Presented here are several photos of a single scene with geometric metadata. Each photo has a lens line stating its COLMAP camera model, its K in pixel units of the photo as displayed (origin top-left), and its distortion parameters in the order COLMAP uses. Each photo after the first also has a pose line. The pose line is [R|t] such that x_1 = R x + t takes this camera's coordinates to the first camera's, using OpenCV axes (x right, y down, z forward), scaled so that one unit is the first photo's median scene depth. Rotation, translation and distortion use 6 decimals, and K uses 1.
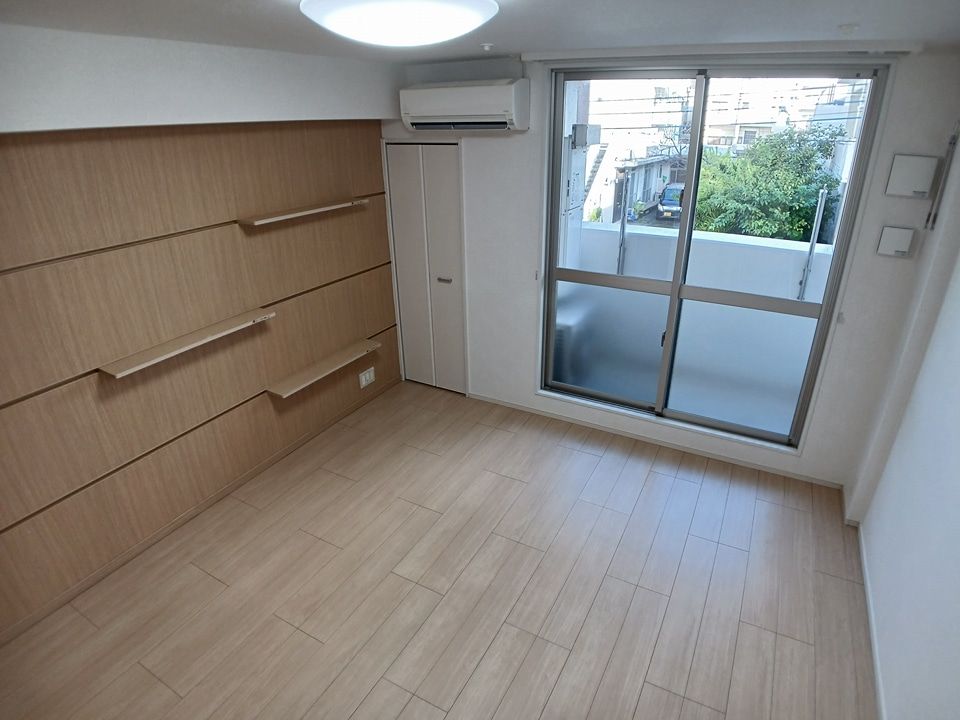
lens RADIAL K [[524.8, 0, 494.1], [0, 524.8, 358.7], [0, 0, 1]] dist [-0.072035, 0.000752]
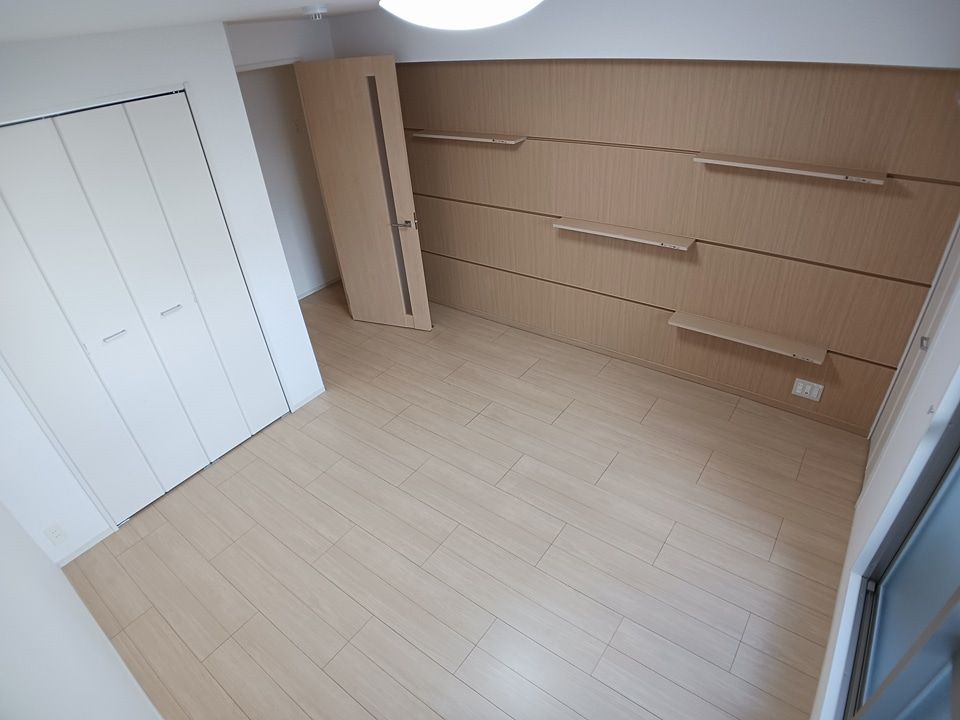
lens RADIAL K [[524.8, 0, 494.1], [0, 524.8, 358.7], [0, 0, 1]] dist [-0.072035, 0.000752]
pose [[-0.137950, 0.562642, -0.815110, 0.719354], [-0.351770, 0.741490, 0.571358, -0.457822], [0.925866, 0.365550, 0.095632, 0.750600]]
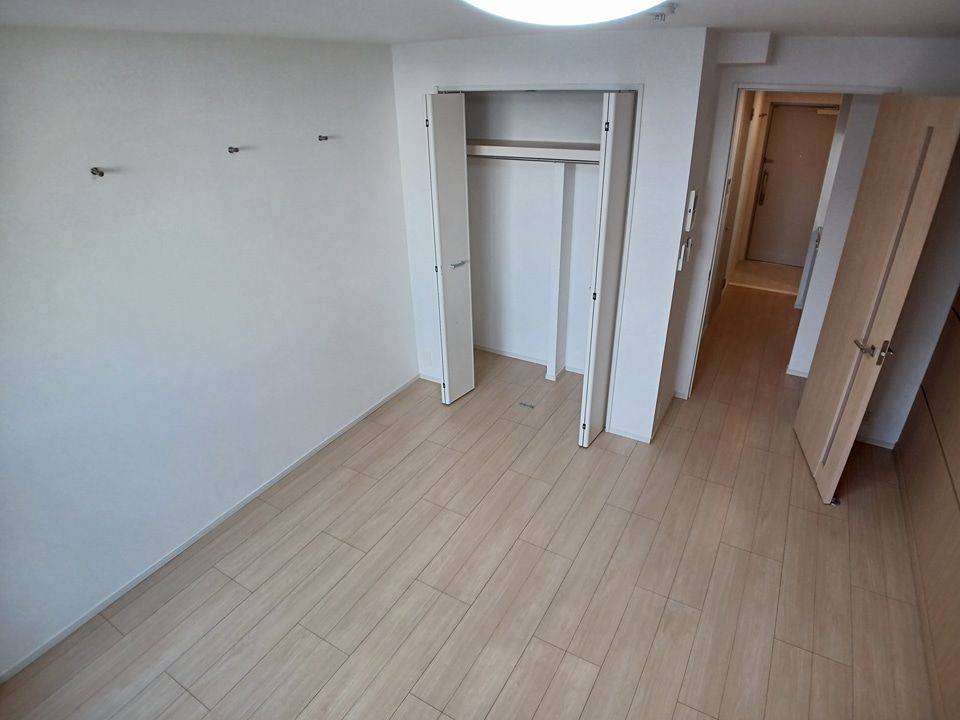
lens RADIAL K [[524.8, 0, 494.1], [0, 524.8, 358.7], [0, 0, 1]] dist [-0.072035, 0.000752]
pose [[-0.999428, 0.007353, 0.033004, -0.059181], [0.030597, 0.612100, 0.790188, -0.560334], [-0.014392, 0.790746, -0.611975, 1.140571]]
